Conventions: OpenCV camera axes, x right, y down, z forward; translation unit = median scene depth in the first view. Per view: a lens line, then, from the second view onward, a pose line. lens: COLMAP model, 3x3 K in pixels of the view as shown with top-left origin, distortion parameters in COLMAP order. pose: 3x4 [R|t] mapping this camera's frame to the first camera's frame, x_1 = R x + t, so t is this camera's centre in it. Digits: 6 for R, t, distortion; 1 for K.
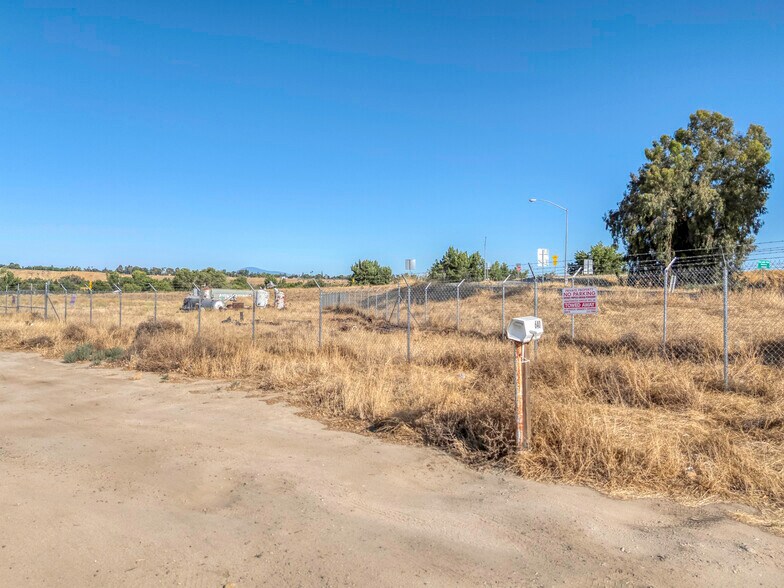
lens RADIAL K [[577.4, 0, 392.9], [0, 577.4, 292.3], [0, 0, 1]] dist [0.057333, -0.047247]
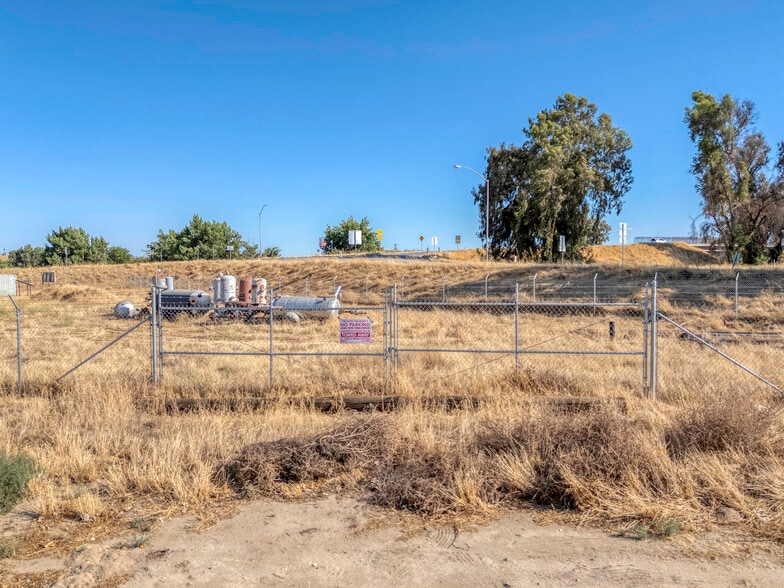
lens RADIAL K [[577.4, 0, 392.3], [0, 577.4, 295.6], [0, 0, 1]] dist [0.057333, -0.047247]
pose [[0.801151, -0.044692, 0.596791, -0.180240], [0.014407, 0.998359, 0.055423, -0.005800], [-0.598288, -0.035804, 0.800481, 0.165343]]
